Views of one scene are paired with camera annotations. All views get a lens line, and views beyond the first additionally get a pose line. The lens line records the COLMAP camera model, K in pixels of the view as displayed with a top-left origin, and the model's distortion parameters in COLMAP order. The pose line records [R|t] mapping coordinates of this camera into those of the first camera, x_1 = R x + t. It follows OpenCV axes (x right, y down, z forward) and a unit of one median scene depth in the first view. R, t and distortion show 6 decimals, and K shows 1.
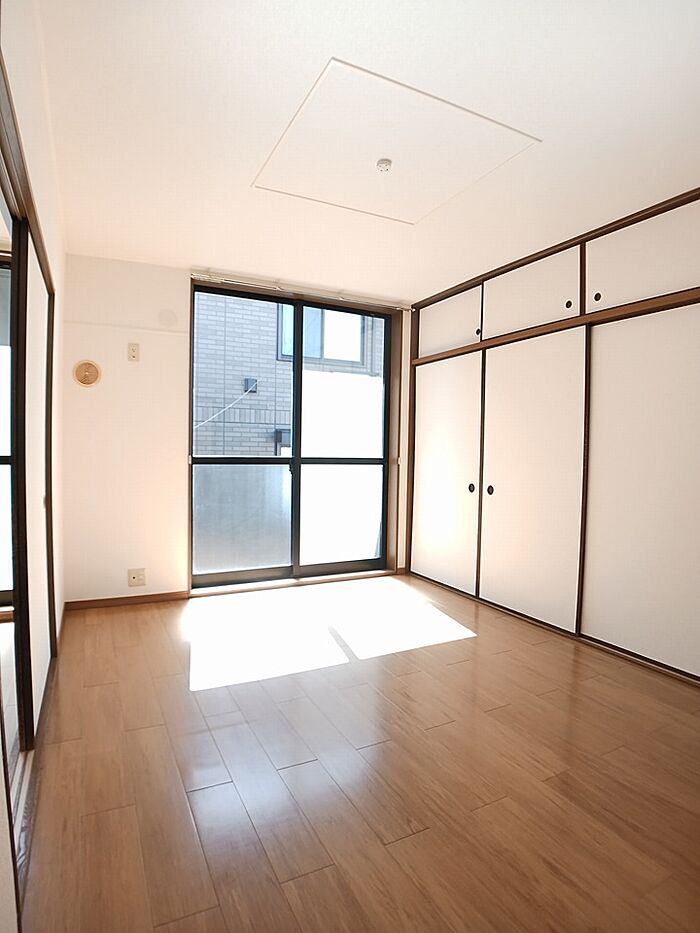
lens RADIAL K [[521.7, 0, 355.5], [0, 521.7, 477.8], [0, 0, 1]] dist [-0.085769, -0.000058]
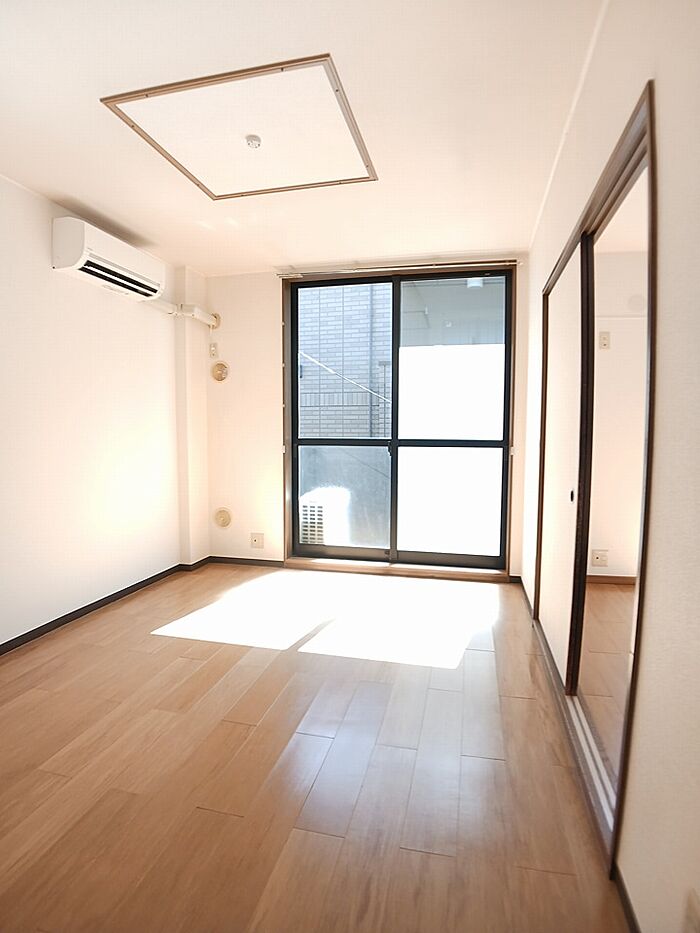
lens RADIAL K [[497.3, 0, 350.0], [0, 497.3, 466.5], [0, 0, 1]] dist [-0.082426, -0.000030]
pose [[0.752928, 0.033809, -0.657234, 0.410858], [-0.023579, 0.999424, 0.024400, -0.008327], [0.657680, -0.002875, 0.753292, 0.233353]]
